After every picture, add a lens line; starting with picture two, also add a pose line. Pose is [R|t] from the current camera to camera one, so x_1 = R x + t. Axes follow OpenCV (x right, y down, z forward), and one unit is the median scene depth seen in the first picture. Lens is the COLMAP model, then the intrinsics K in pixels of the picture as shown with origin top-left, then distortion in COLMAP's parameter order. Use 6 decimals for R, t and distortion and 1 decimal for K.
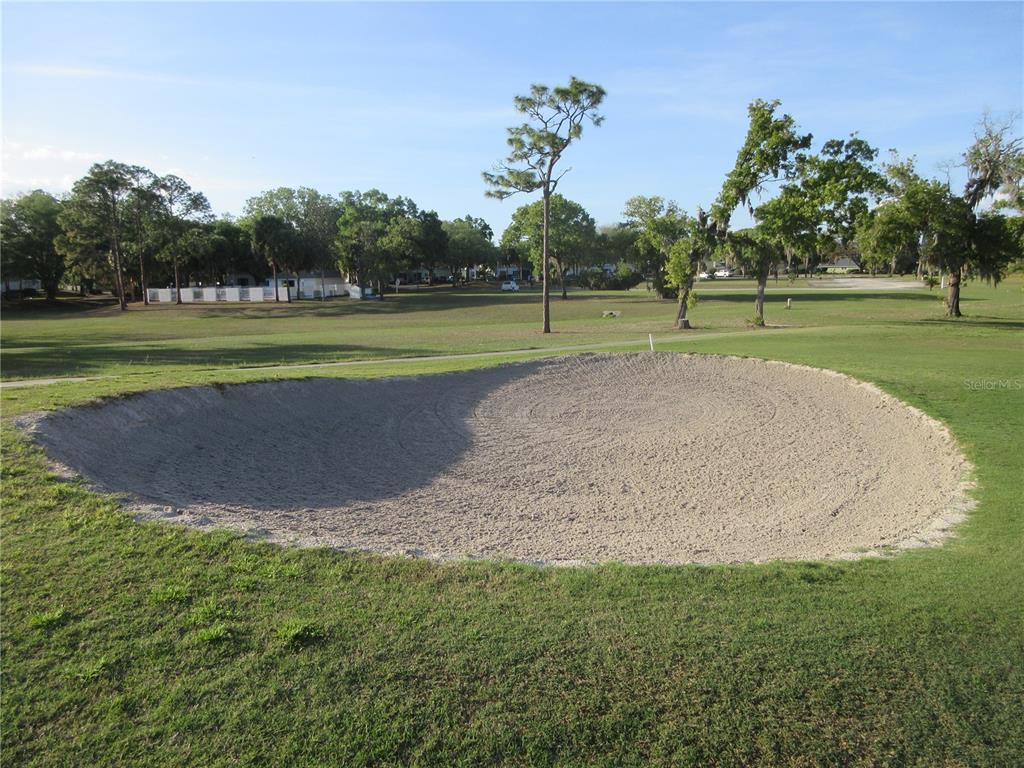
lens RADIAL K [[745.7, 0, 512.3], [0, 745.7, 378.0], [0, 0, 1]] dist [-0.011932, 0.008308]
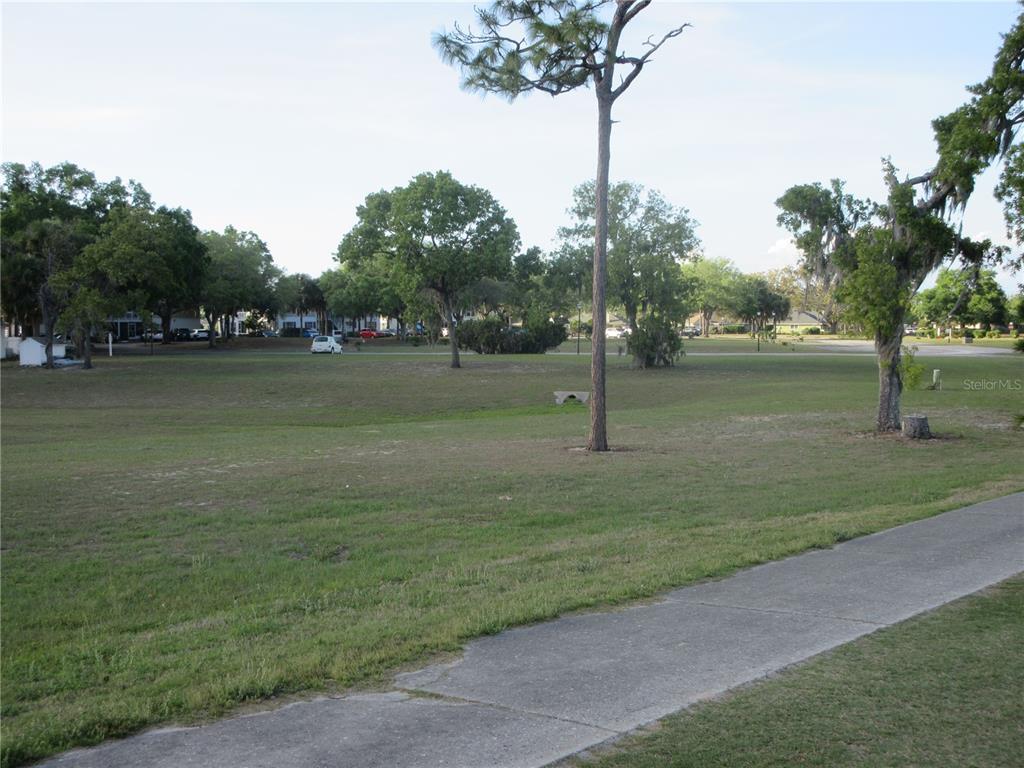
lens RADIAL K [[1126.1, 0, 512.6], [0, 1126.1, 389.3], [0, 0, 1]] dist [-0.017186, 0.000000]
pose [[0.976847, 0.001542, 0.213934, -0.109717], [0.017607, 0.996002, -0.087574, -0.037371], [-0.213214, 0.089313, 0.972915, 0.387488]]
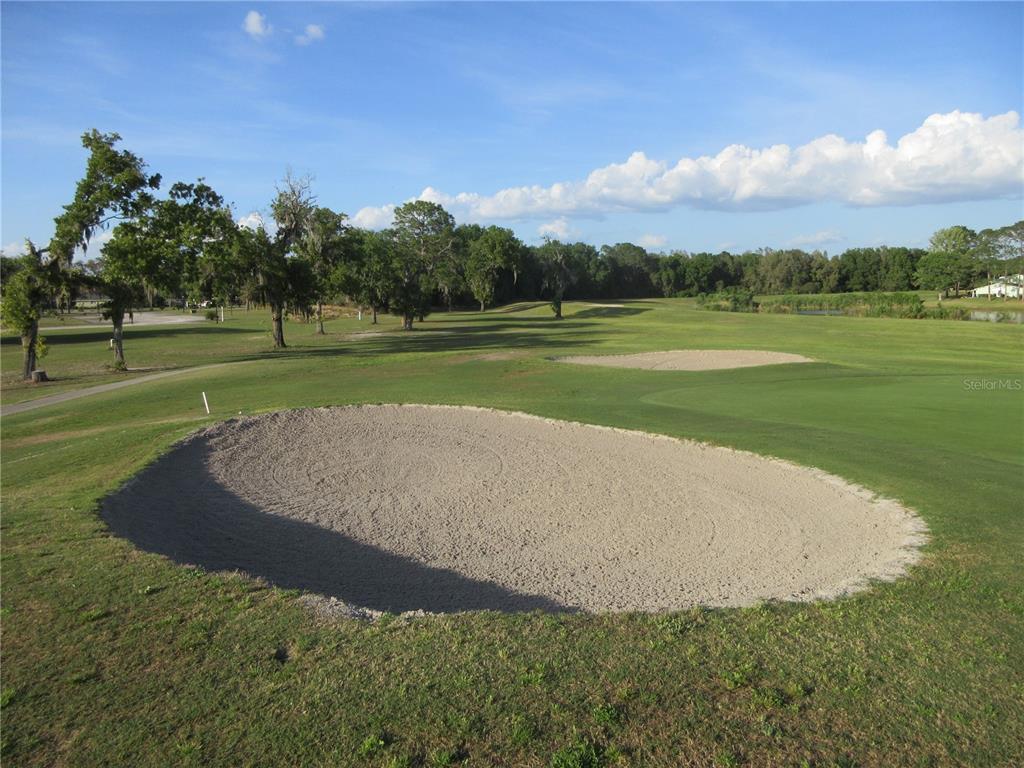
lens RADIAL K [[745.7, 0, 505.4], [0, 745.7, 383.4], [0, 0, 1]] dist [-0.011932, 0.008308]
pose [[0.601439, -0.097486, 0.792948, -0.113430], [0.126295, 0.991649, 0.026122, -0.016219], [-0.788873, 0.084434, 0.608729, 0.046708]]
